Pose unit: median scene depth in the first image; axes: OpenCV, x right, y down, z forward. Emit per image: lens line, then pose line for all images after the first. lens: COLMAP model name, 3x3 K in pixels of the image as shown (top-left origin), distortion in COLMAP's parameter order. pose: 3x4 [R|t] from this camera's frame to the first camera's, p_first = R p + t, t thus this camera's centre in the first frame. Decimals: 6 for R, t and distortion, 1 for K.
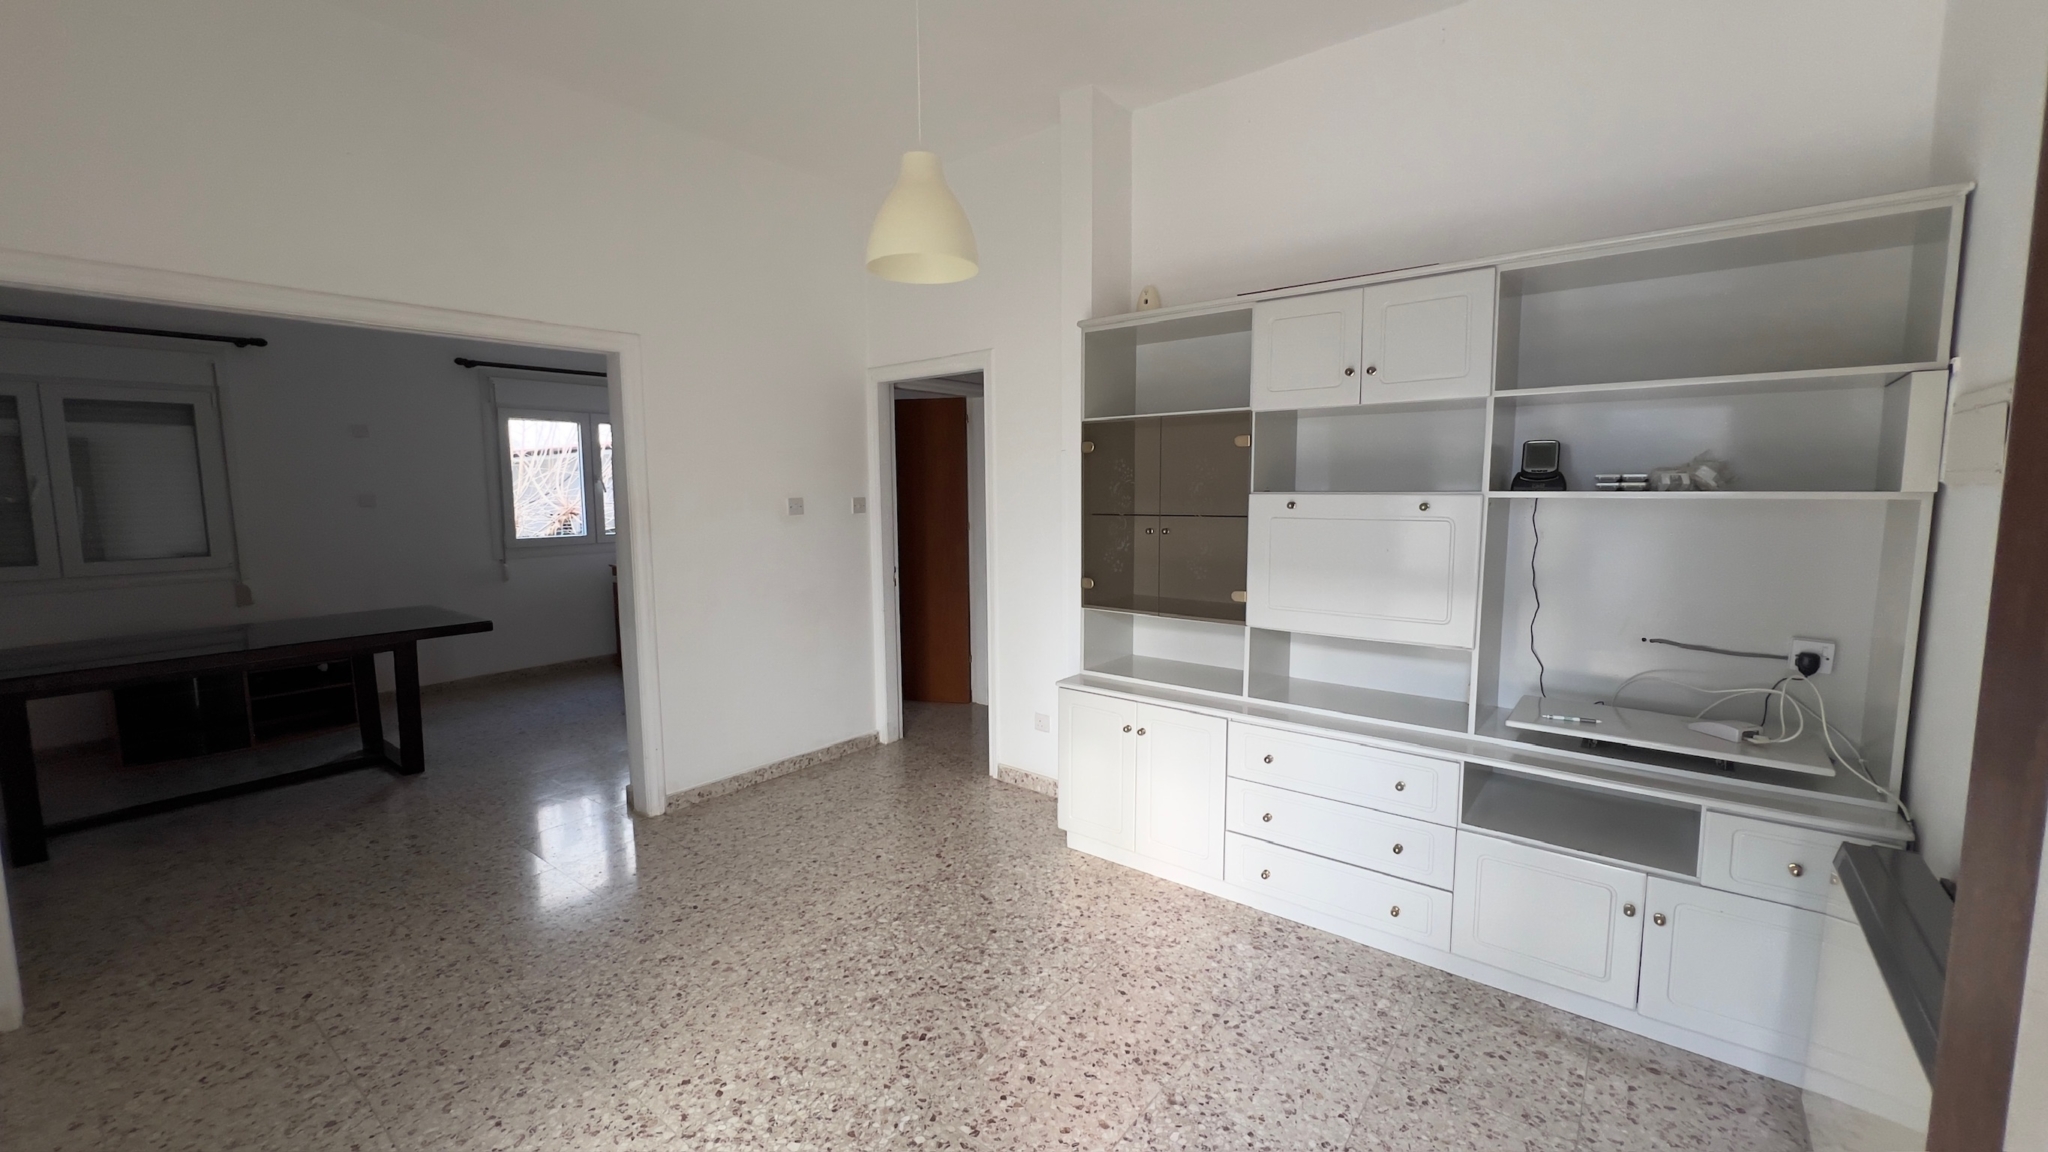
lens RADIAL K [[821.0, 0, 1020.2], [0, 821.0, 572.4], [0, 0, 1]] dist [-0.000477, -0.000004]
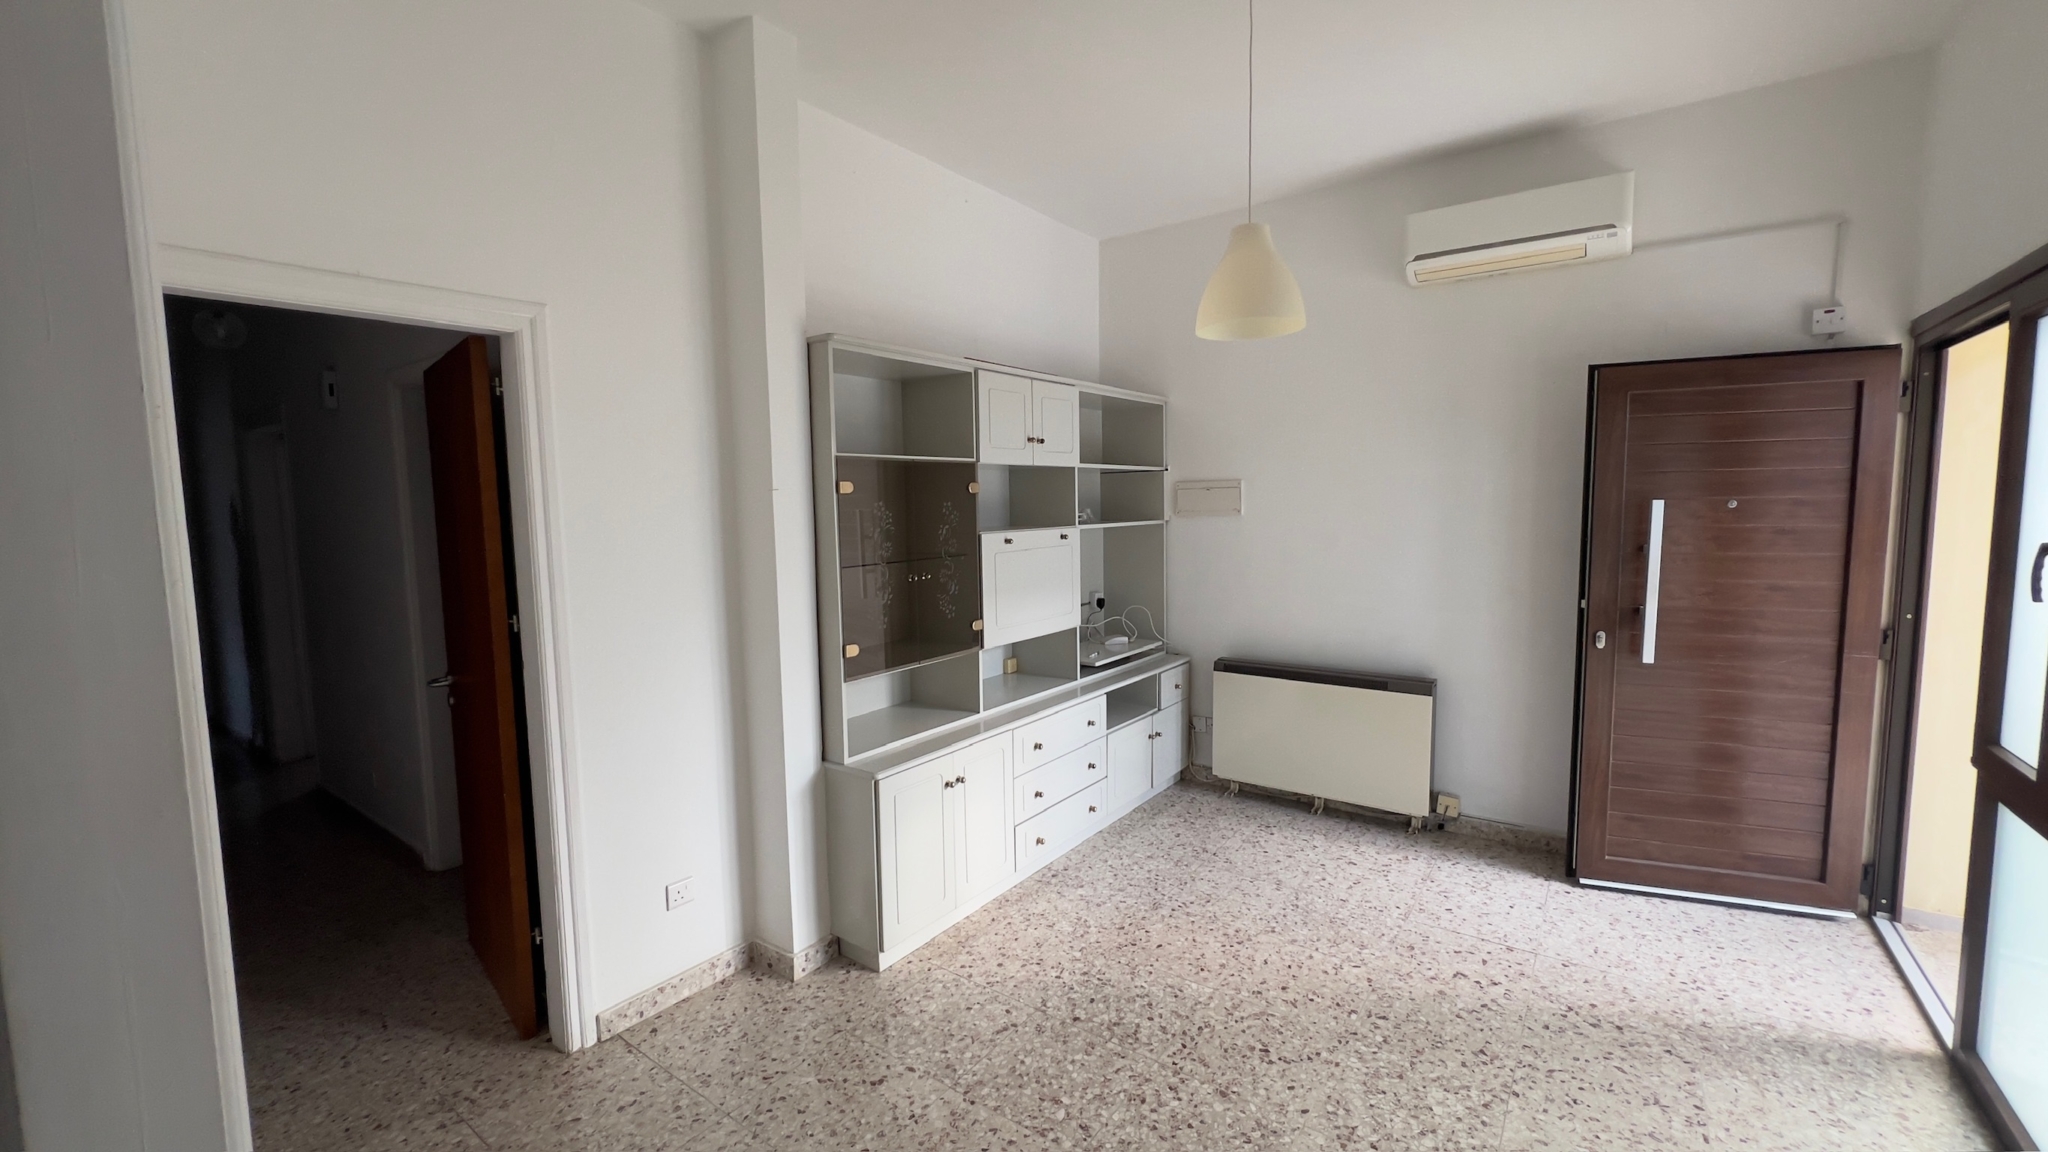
lens RADIAL K [[821.0, 0, 1020.2], [0, 821.0, 572.4], [0, 0, 1]] dist [-0.000477, -0.000004]
pose [[-0.034891, -0.080746, 0.996124, -0.982988], [0.124876, 0.988567, 0.084508, -0.150612], [-0.991559, 0.127340, -0.024409, 1.115780]]
